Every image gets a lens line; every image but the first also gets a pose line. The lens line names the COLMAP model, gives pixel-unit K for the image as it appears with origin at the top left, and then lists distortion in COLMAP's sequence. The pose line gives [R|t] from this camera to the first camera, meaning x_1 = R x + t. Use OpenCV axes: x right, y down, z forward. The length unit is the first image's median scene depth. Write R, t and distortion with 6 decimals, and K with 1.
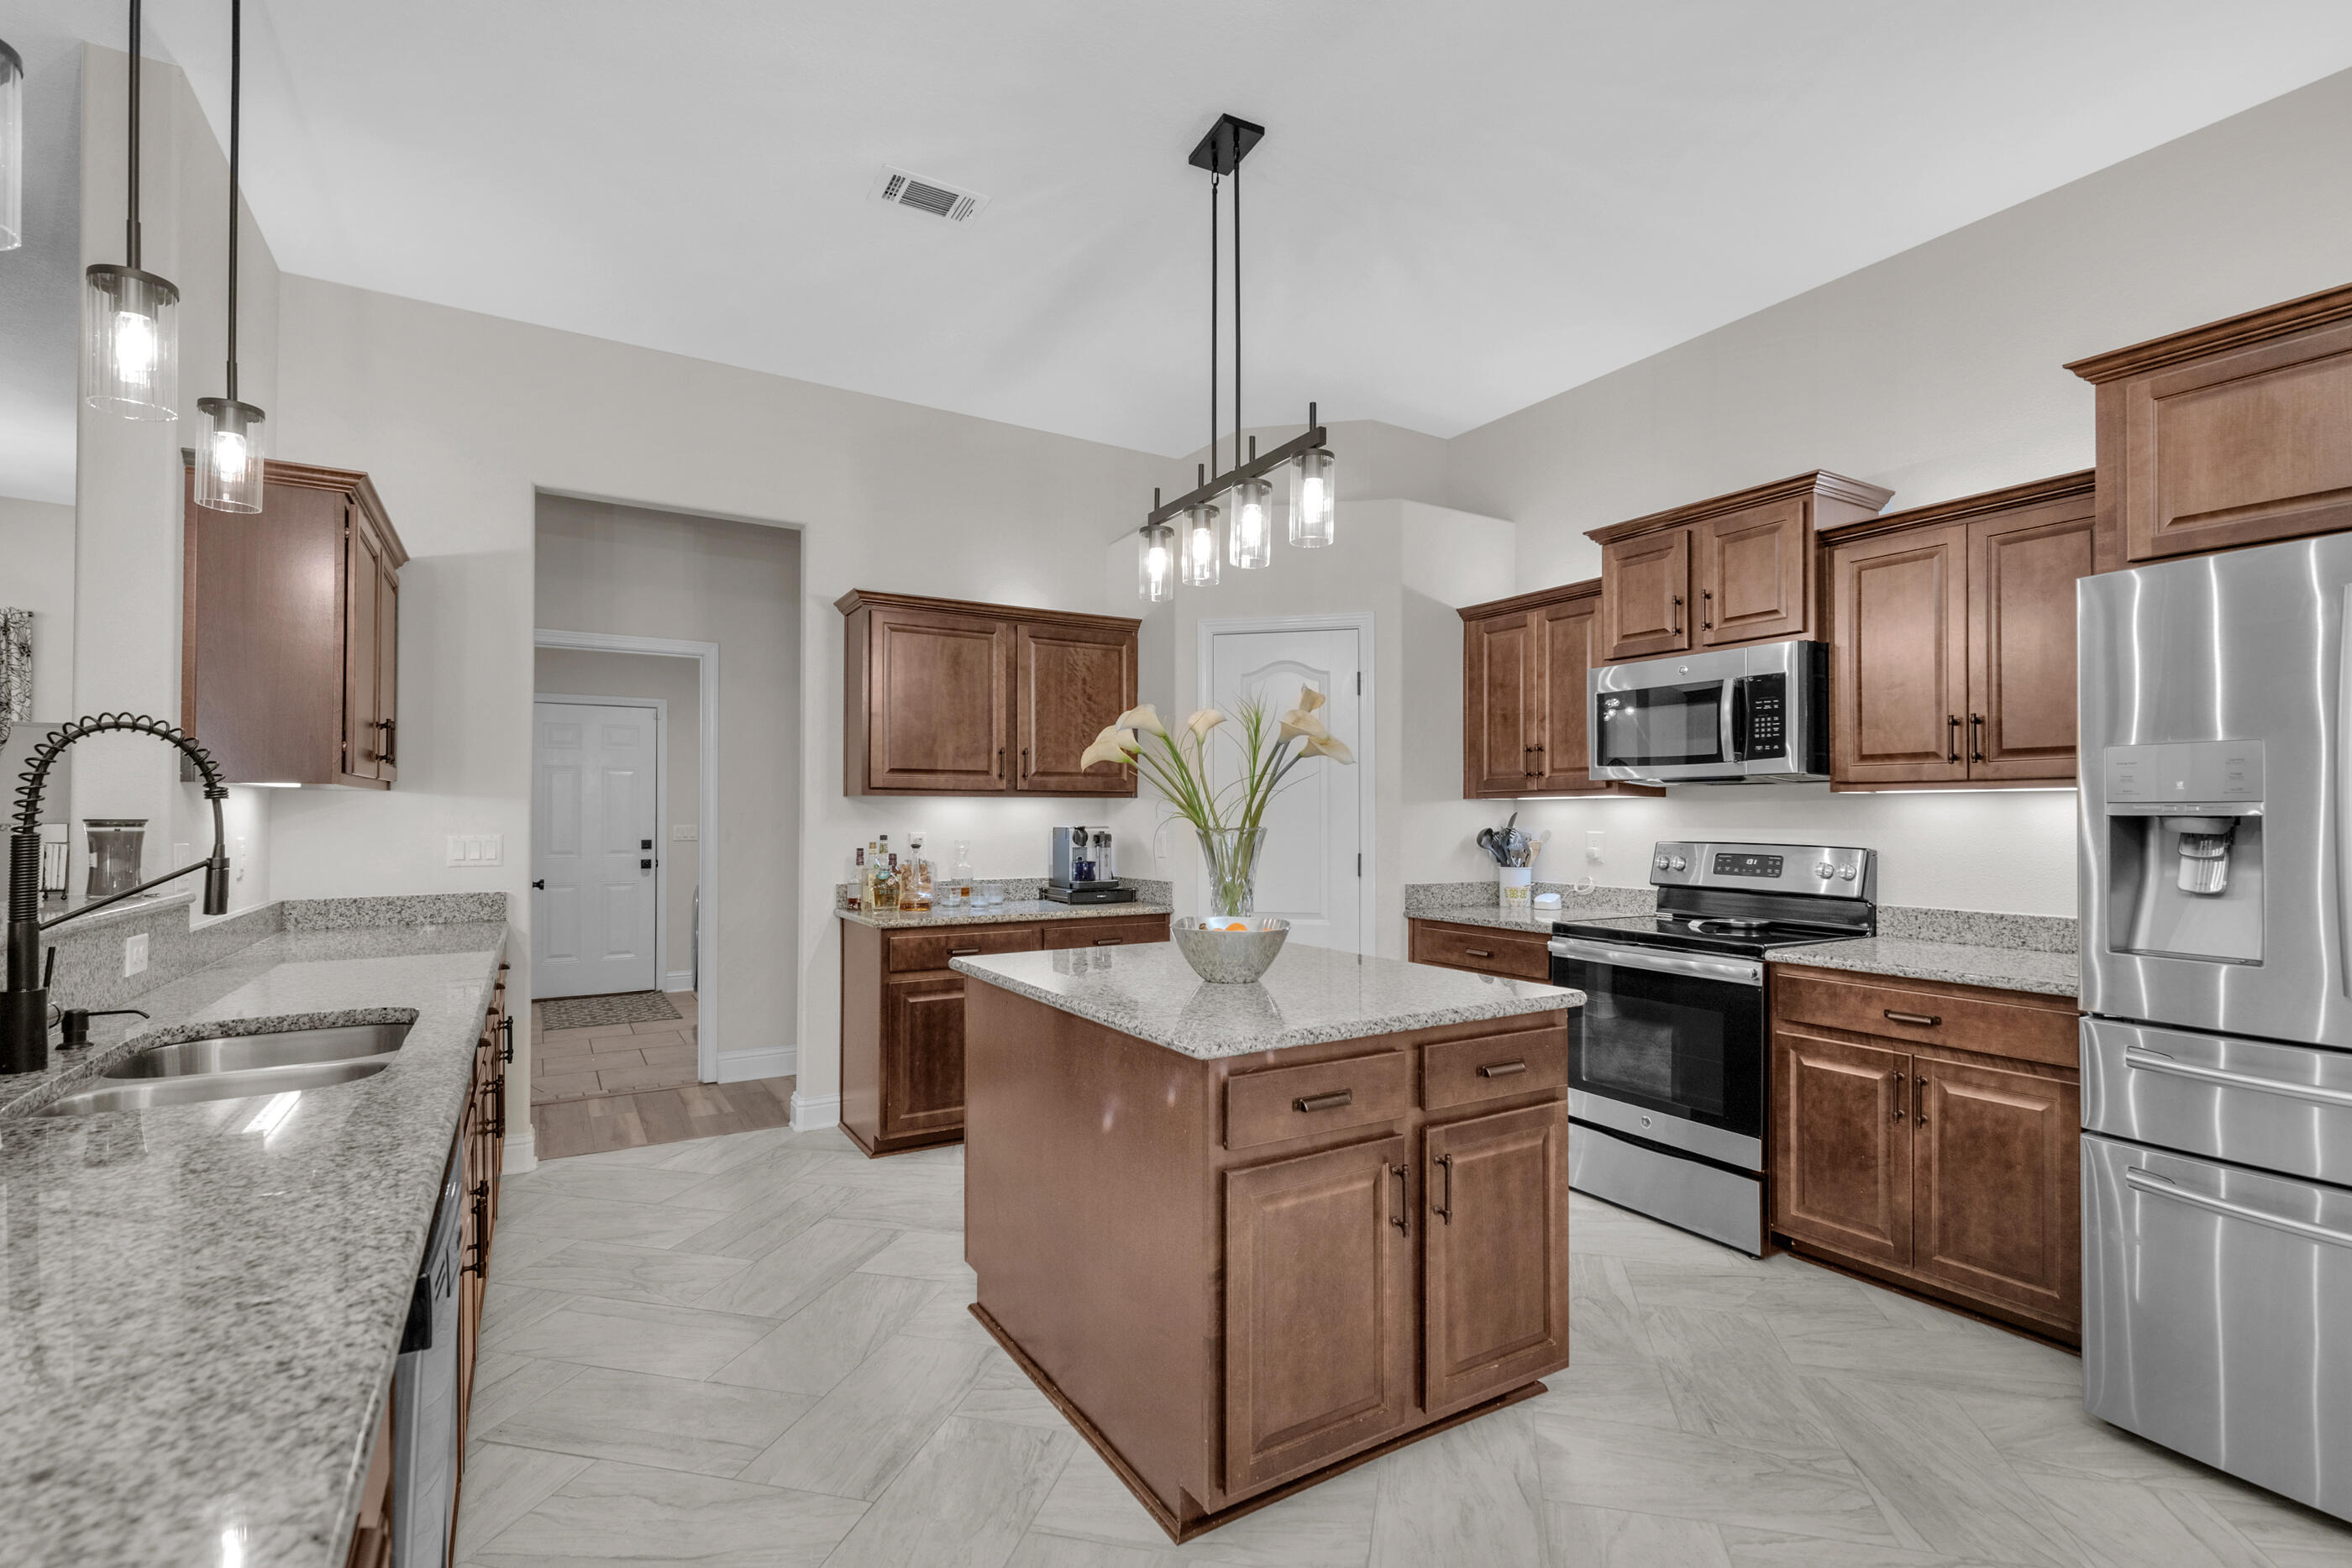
lens RADIAL K [[1093.0, 0, 1225.2], [0, 1093.0, 798.5], [0, 0, 1]] dist [-0.001717, 0.000168]
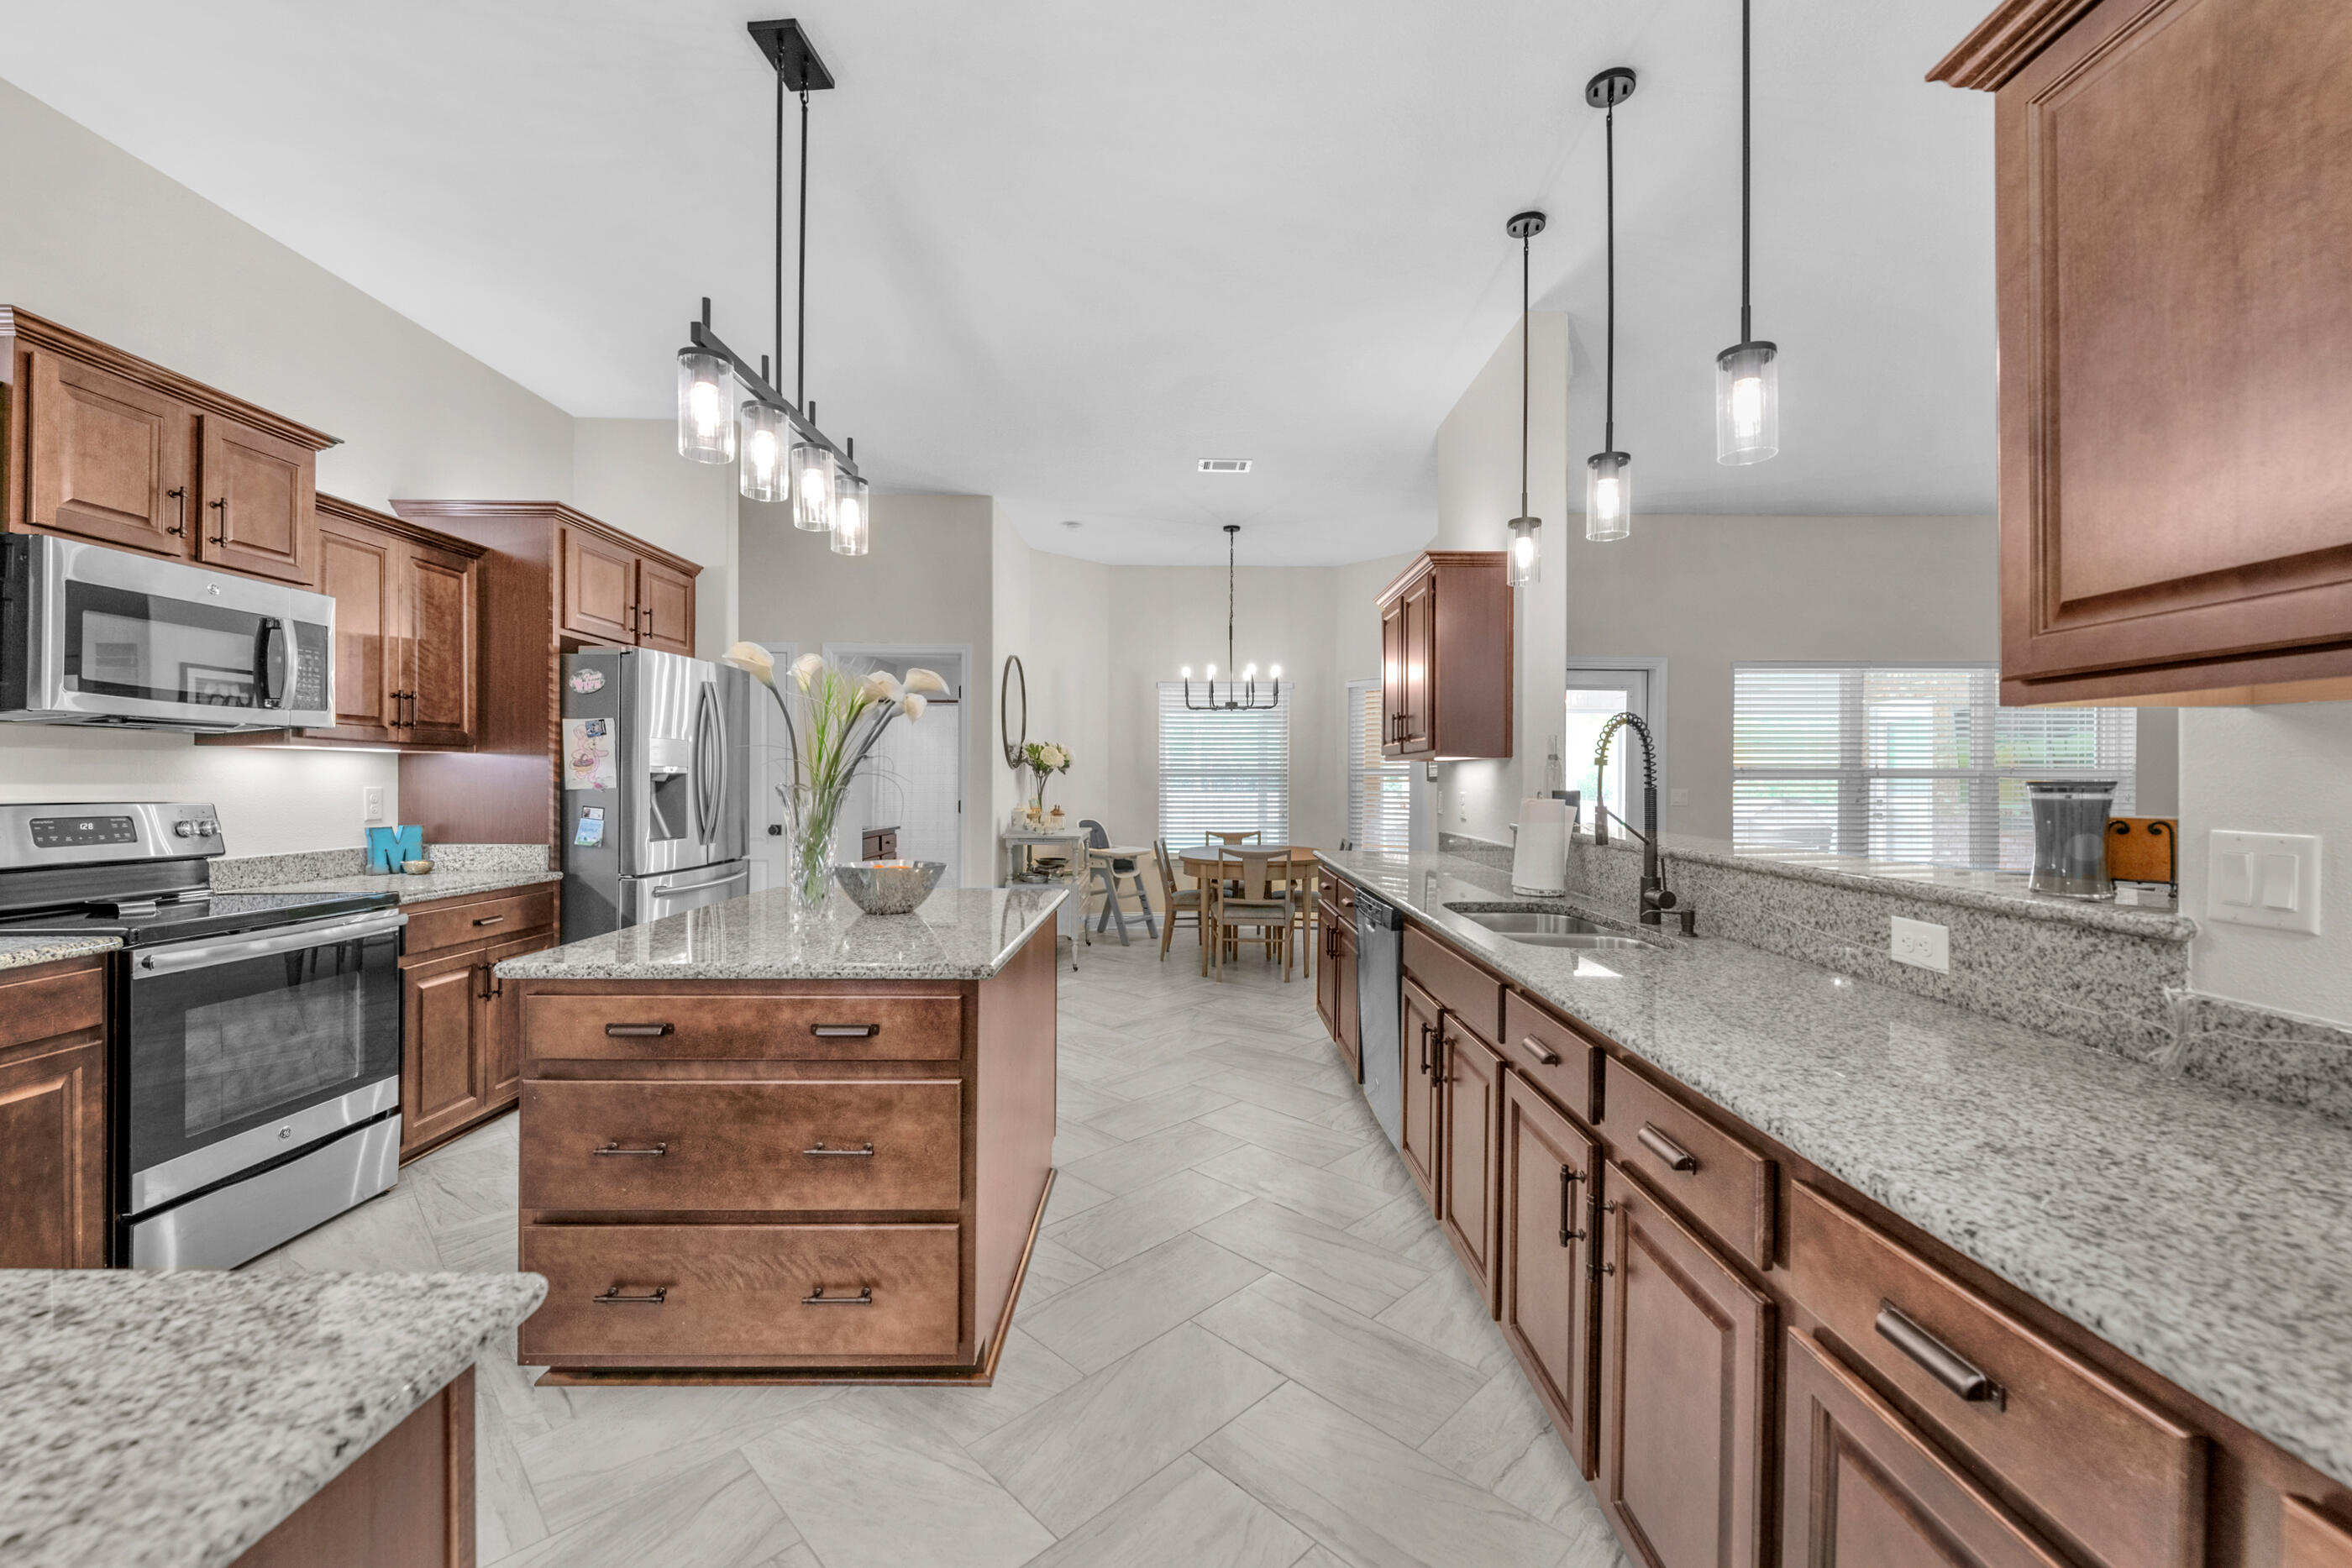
lens RADIAL K [[927.3, 0, 1176.0], [0, 927.3, 784.0], [0, 0, 1]] dist [-0.029647, -0.000193]
pose [[-0.838976, -0.007485, 0.544117, -0.584238], [-0.014938, 0.999845, -0.009279, 0.024316], [-0.543964, -0.015913, -0.838958, 1.246207]]
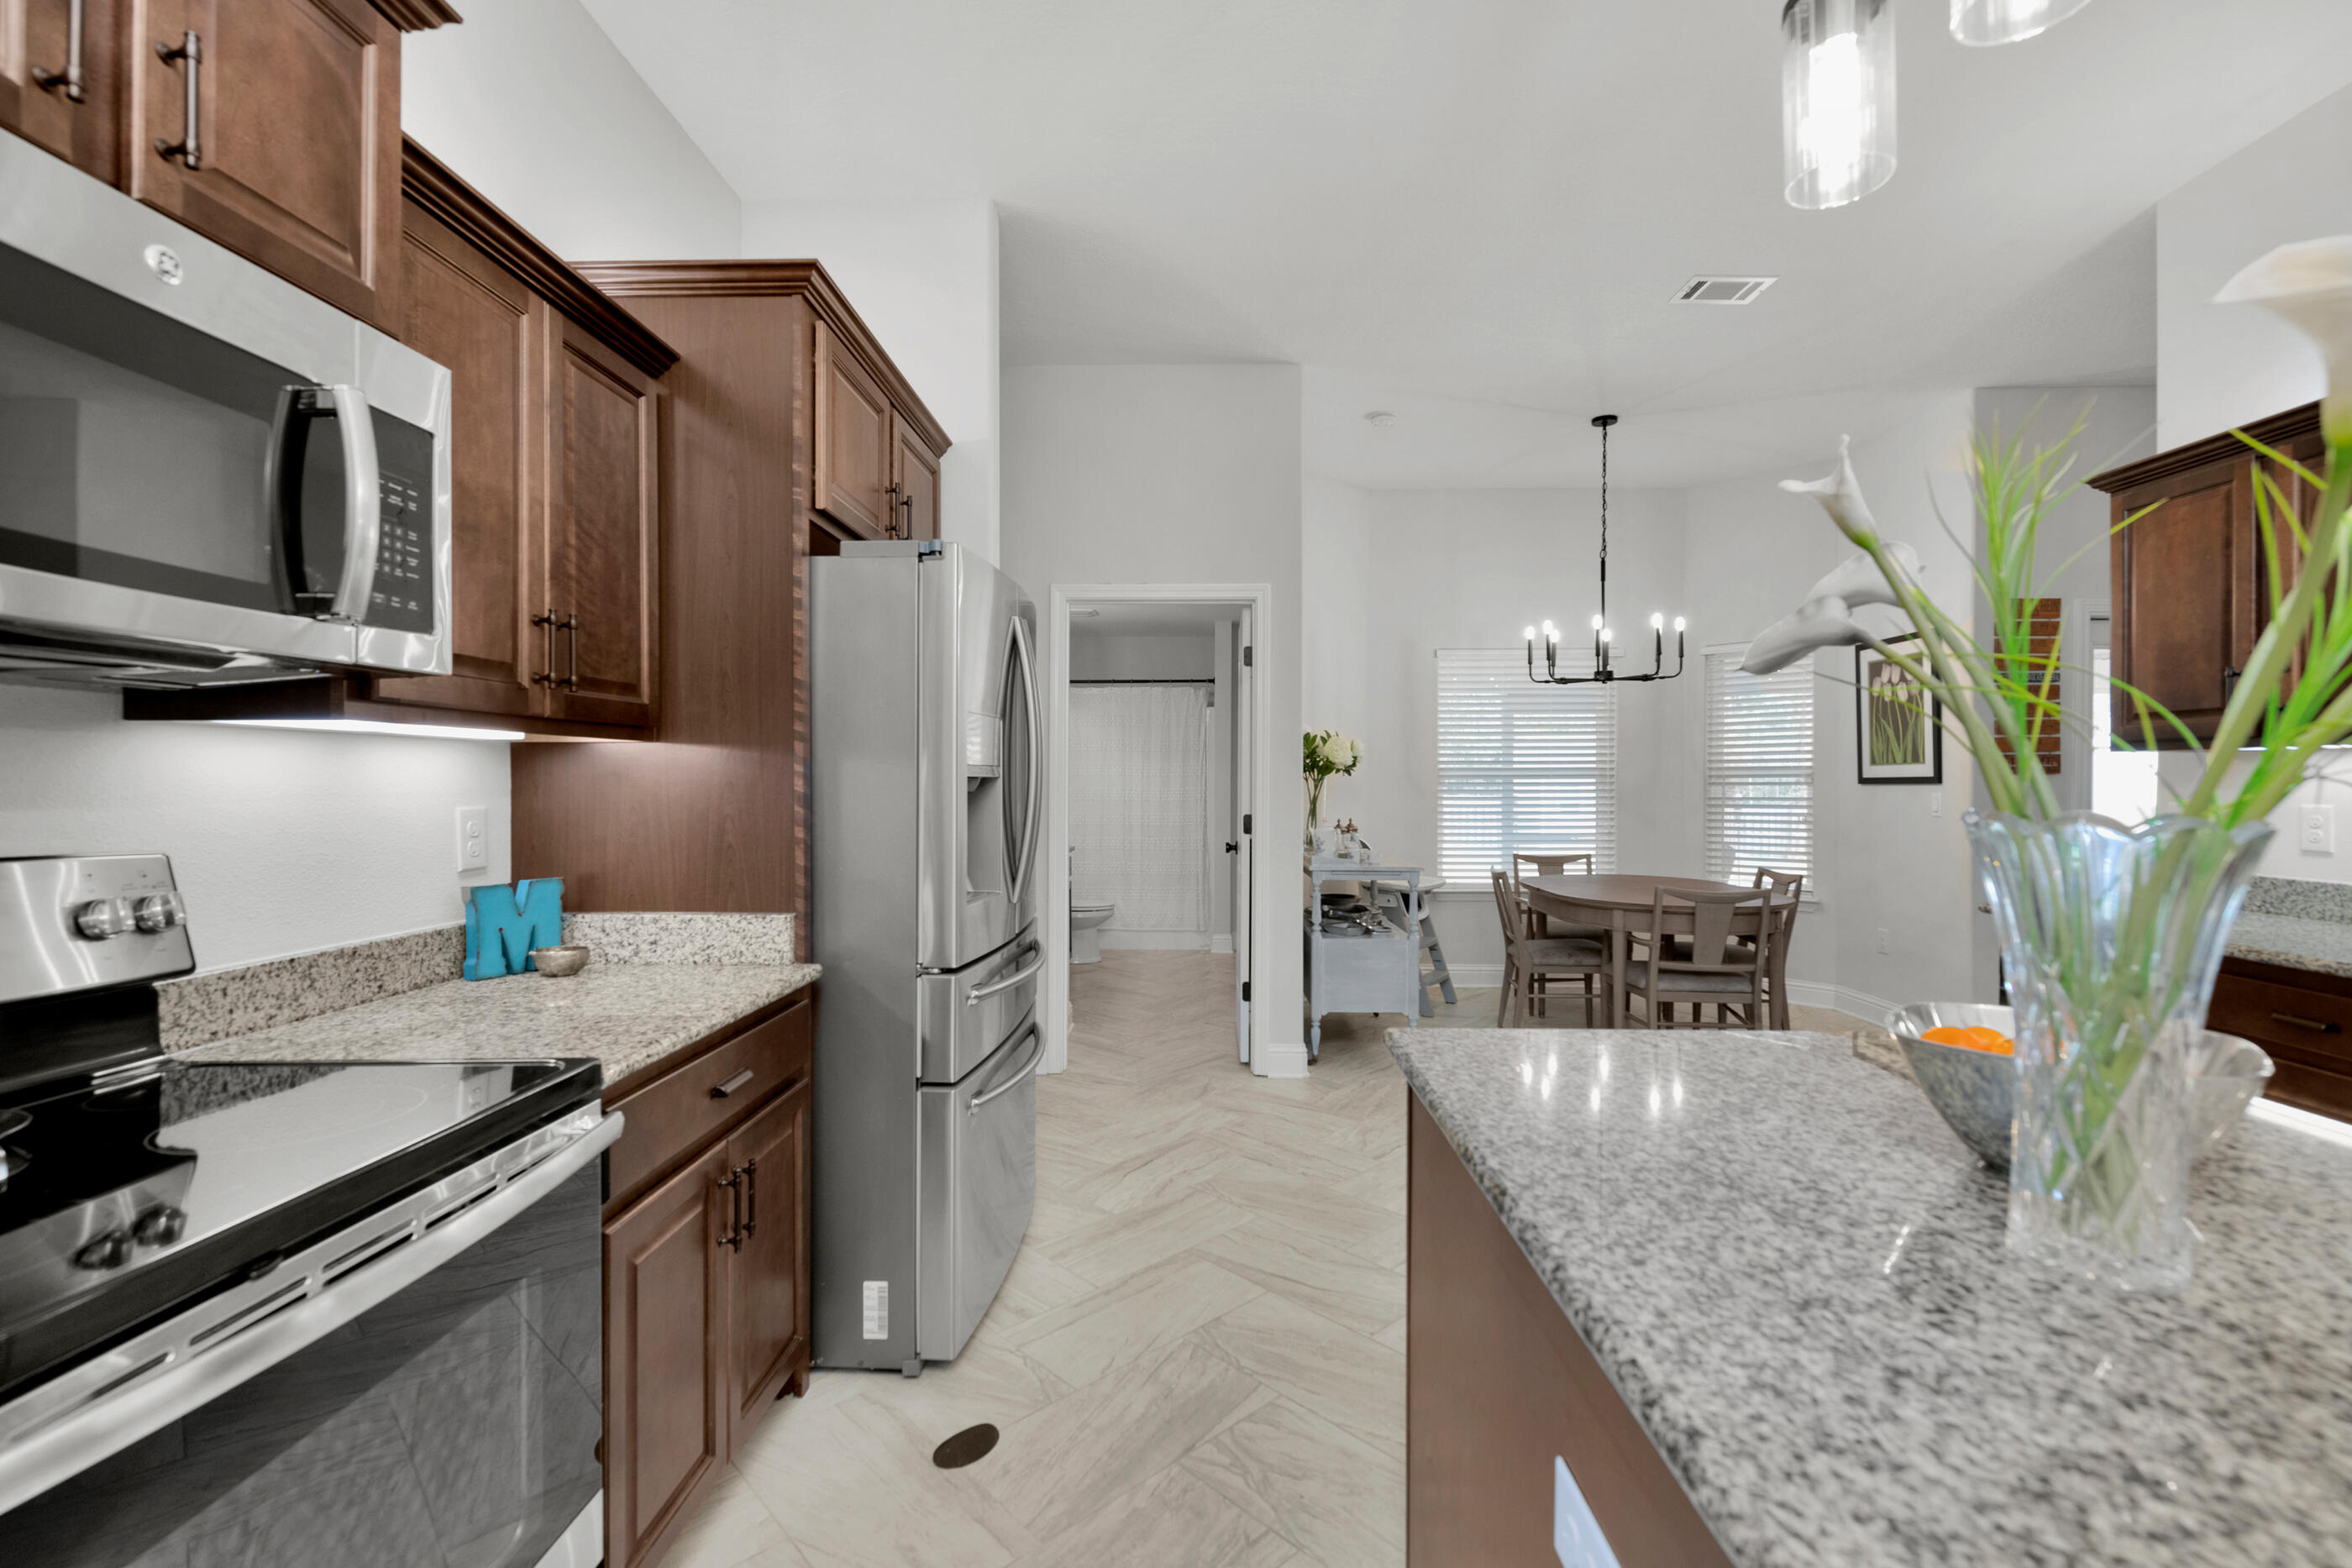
lens RADIAL K [[1014.6, 0, 1146.5], [0, 1014.6, 785.5], [0, 0, 1]] dist [-0.003701, -0.004164]
pose [[-0.814173, -0.004649, 0.580603, 0.059186], [-0.011651, 0.999897, -0.008331, 0.019704], [-0.580505, -0.013547, -0.814144, 1.136675]]
